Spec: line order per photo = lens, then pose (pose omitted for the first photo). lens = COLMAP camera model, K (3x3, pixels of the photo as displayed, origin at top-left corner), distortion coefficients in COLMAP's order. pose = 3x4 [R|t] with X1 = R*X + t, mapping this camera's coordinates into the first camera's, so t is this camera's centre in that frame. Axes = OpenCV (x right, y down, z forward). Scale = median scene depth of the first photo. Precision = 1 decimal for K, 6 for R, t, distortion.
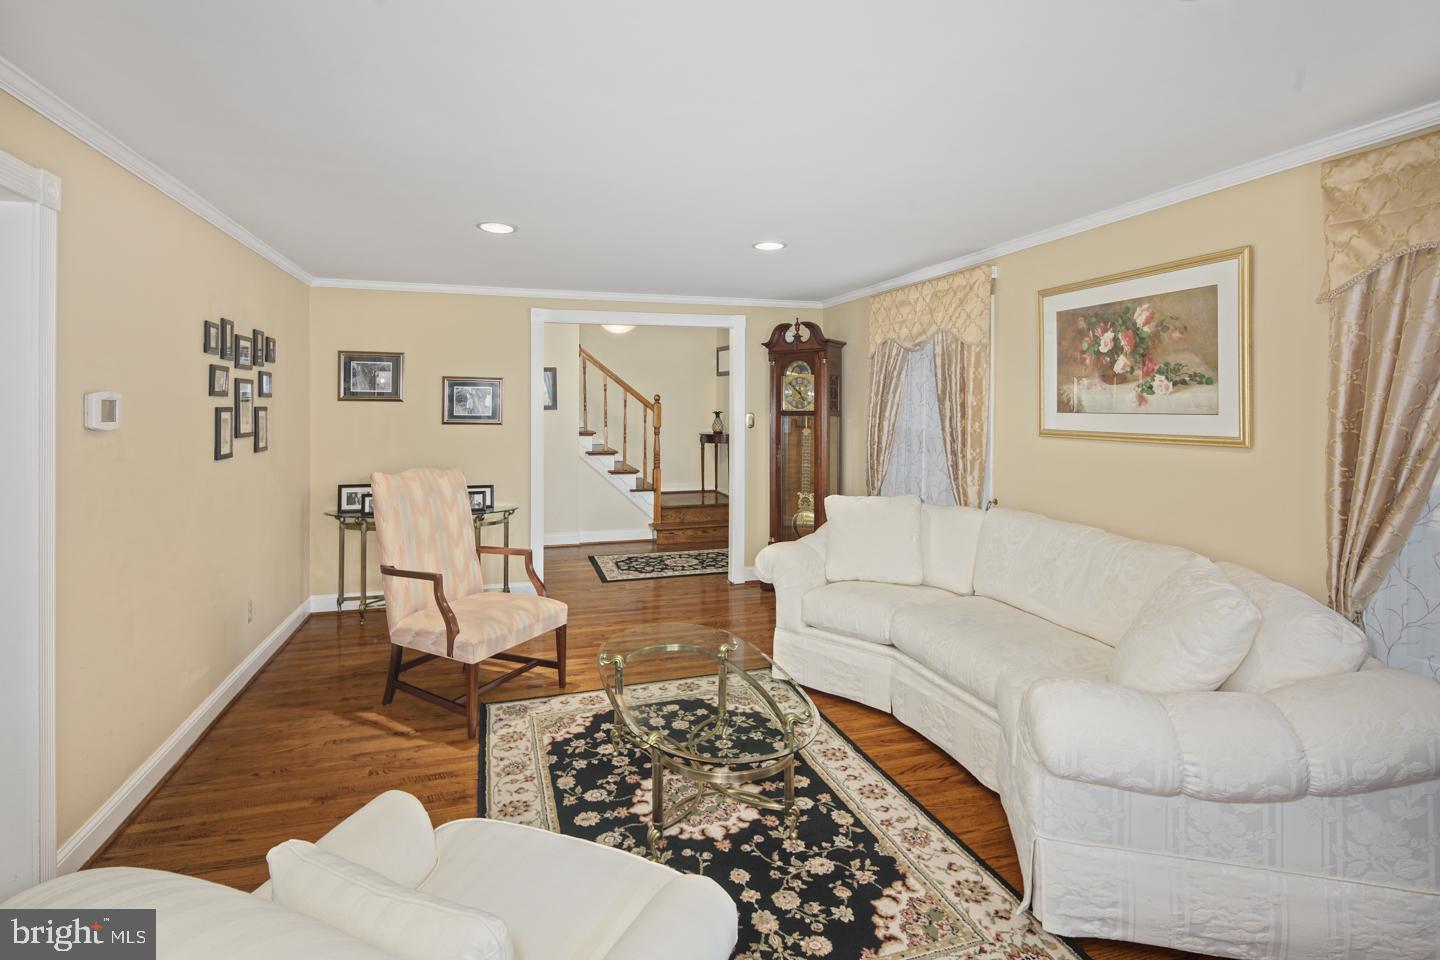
lens RADIAL K [[699.6, 0, 692.6], [0, 699.6, 406.5], [0, 0, 1]] dist [0.008996, -0.004325]
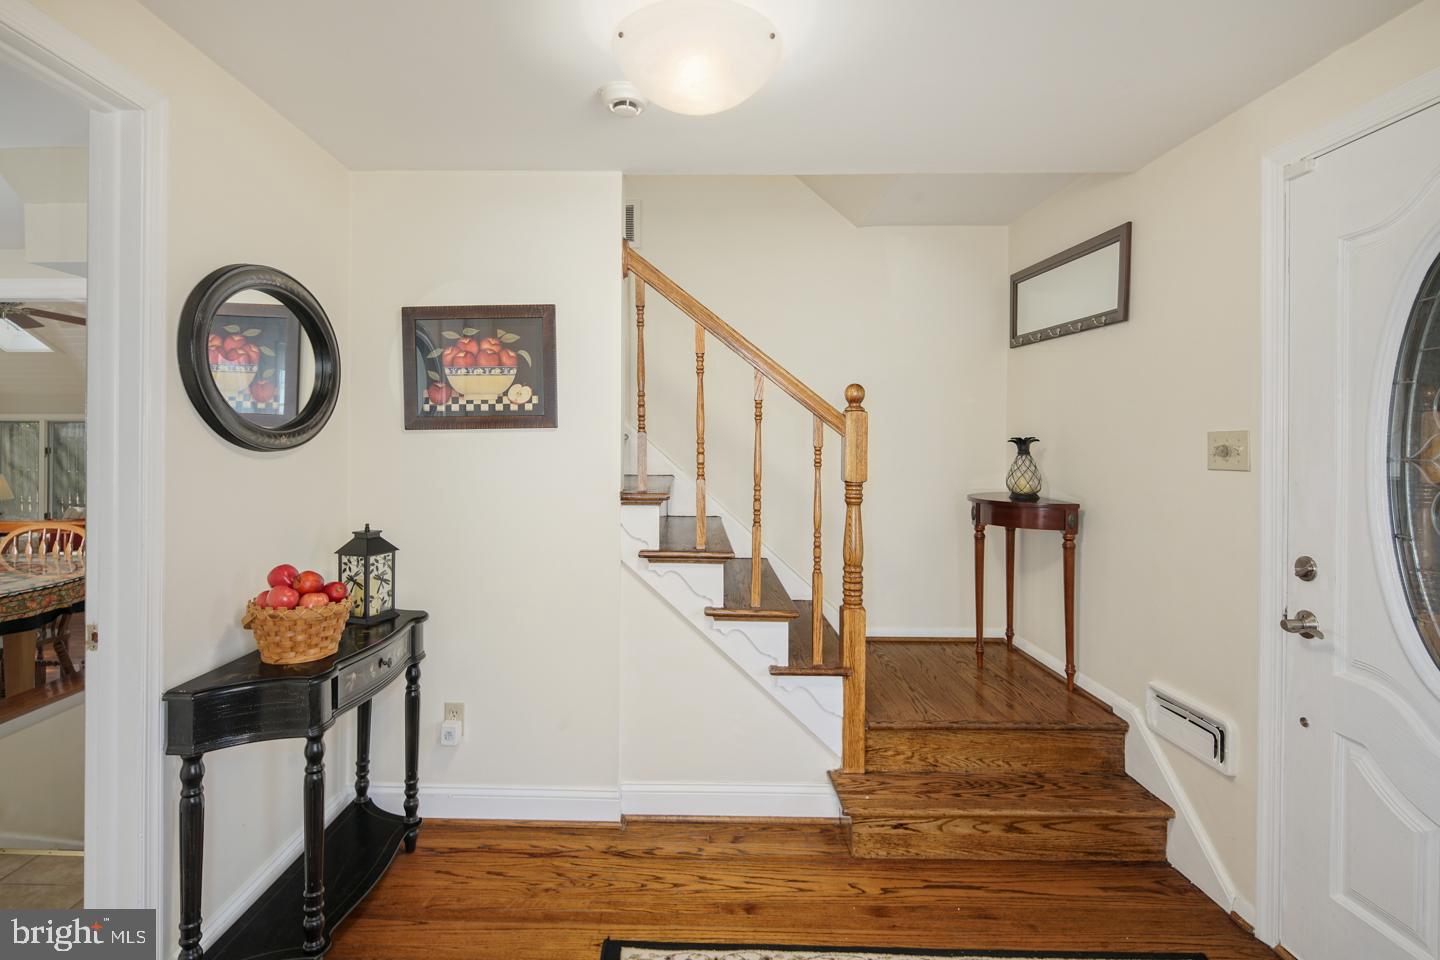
lens RADIAL K [[699.6, 0, 676.1], [0, 699.6, 427.4], [0, 0, 1]] dist [0.008996, -0.004325]
pose [[0.952759, 0.006393, -0.303659, -0.044149], [-0.007085, 0.999974, -0.001177, 0.006405], [0.303644, 0.003273, 0.952780, 0.948177]]
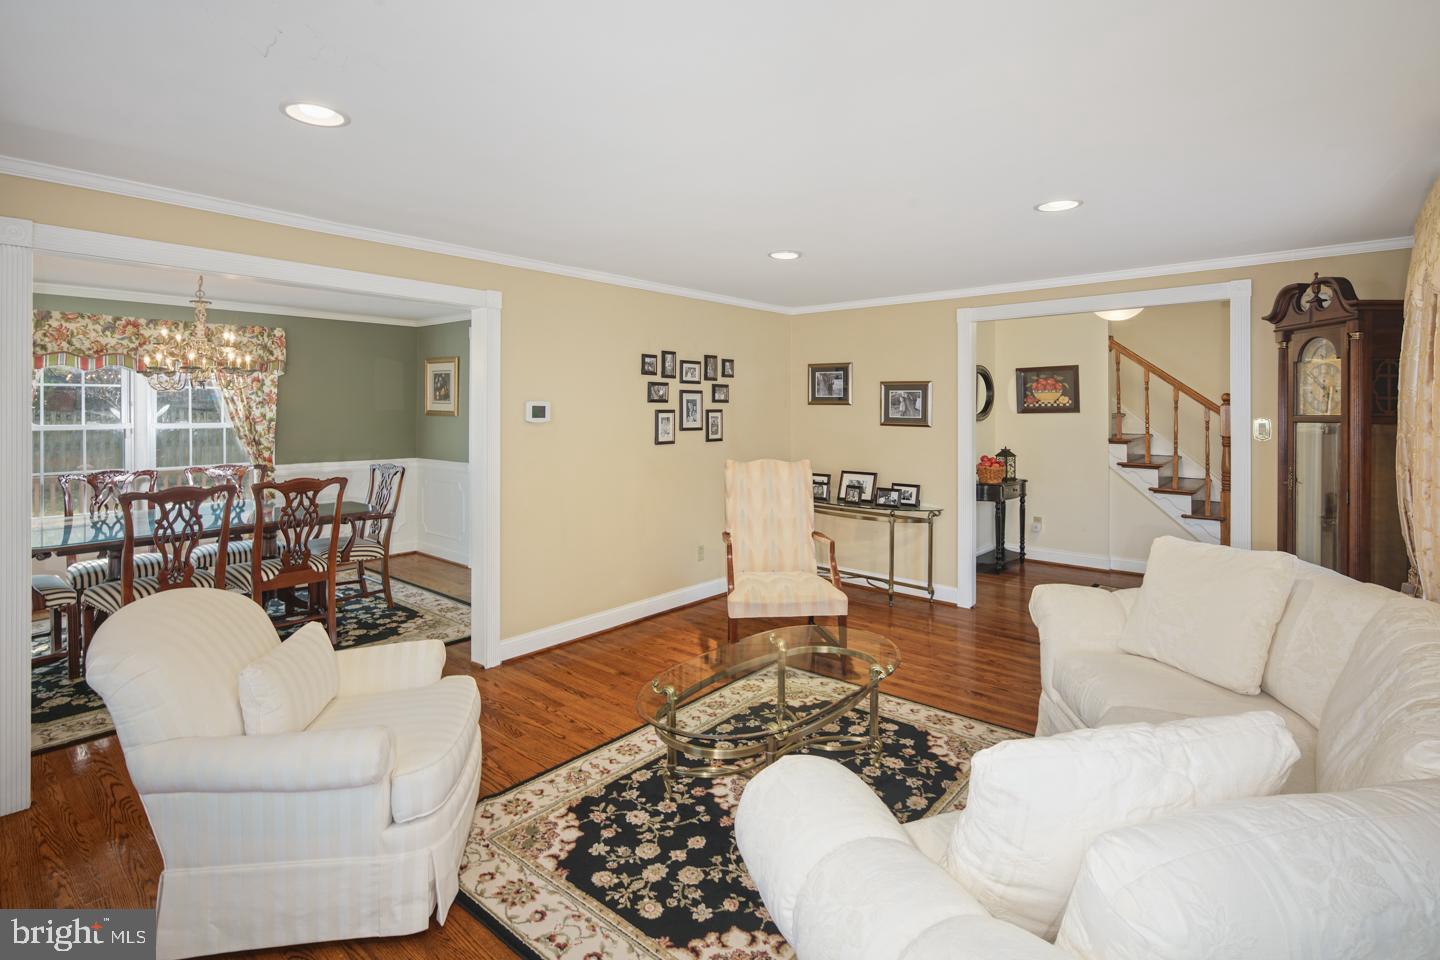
lens RADIAL K [[699.6, 0, 707.6], [0, 699.6, 407.8], [0, 0, 1]] dist [0.008996, -0.004325]
pose [[0.525632, -0.000123, -0.850712, 0.428714], [0.000570, 1.000000, 0.000208, -0.002395], [0.850712, -0.000594, 0.525632, 0.189181]]
